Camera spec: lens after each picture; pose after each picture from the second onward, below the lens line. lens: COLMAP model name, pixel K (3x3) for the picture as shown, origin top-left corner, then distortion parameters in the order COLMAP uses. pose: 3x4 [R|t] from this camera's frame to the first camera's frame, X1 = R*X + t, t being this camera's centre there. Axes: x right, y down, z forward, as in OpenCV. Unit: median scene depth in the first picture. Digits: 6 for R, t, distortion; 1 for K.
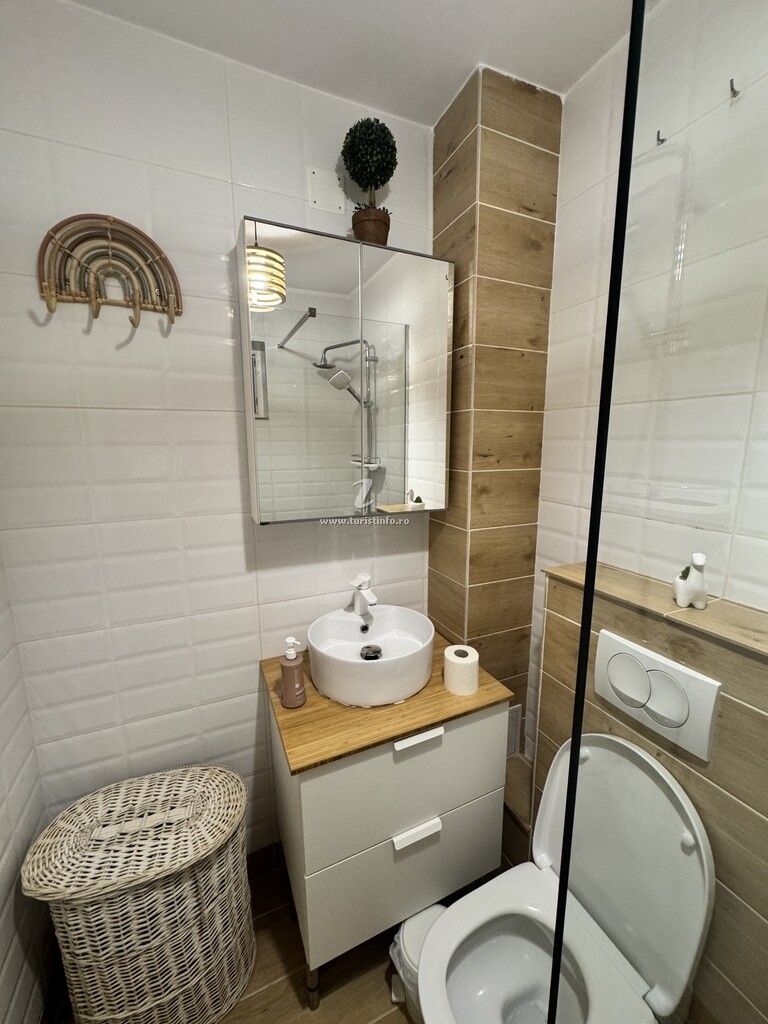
lens RADIAL K [[408.8, 0, 384.0], [0, 408.8, 512.0], [0, 0, 1]] dist [0.000864, 0.000129]
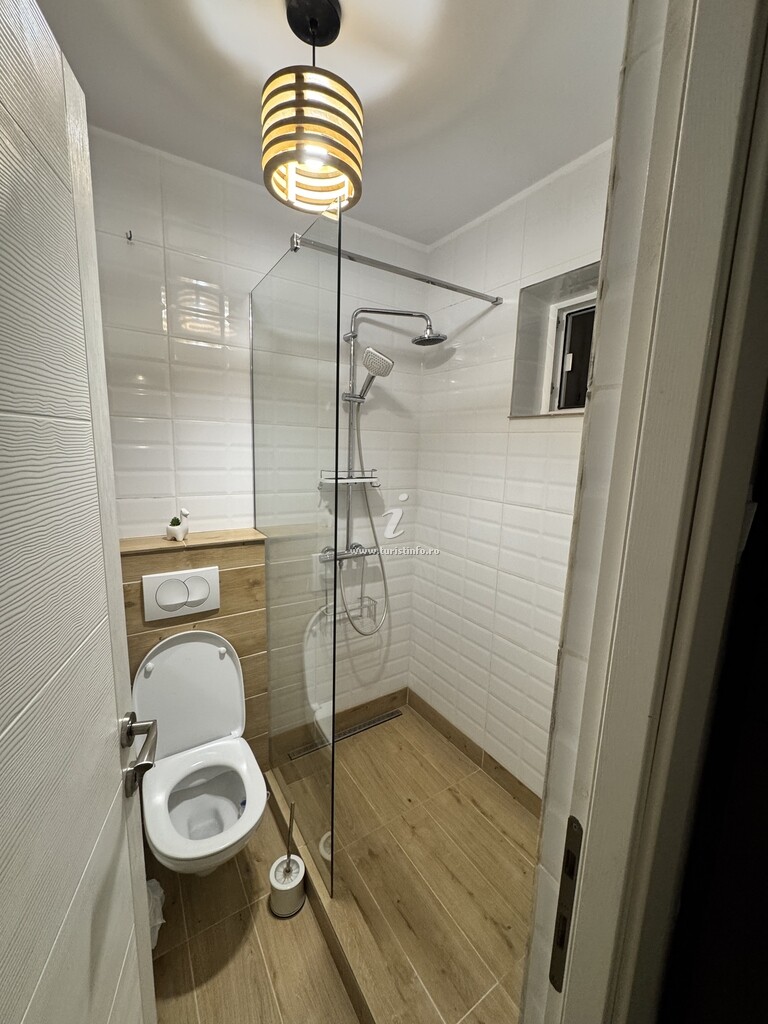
lens RADIAL K [[407.1, 0, 384.0], [0, 407.1, 512.0], [0, 0, 1]] dist [0.000179, 0.000023]
pose [[-0.146412, -0.149544, 0.977855, -1.165674], [0.145499, 0.974501, 0.170816, -0.063294], [-0.978465, 0.167286, -0.120920, 0.375450]]
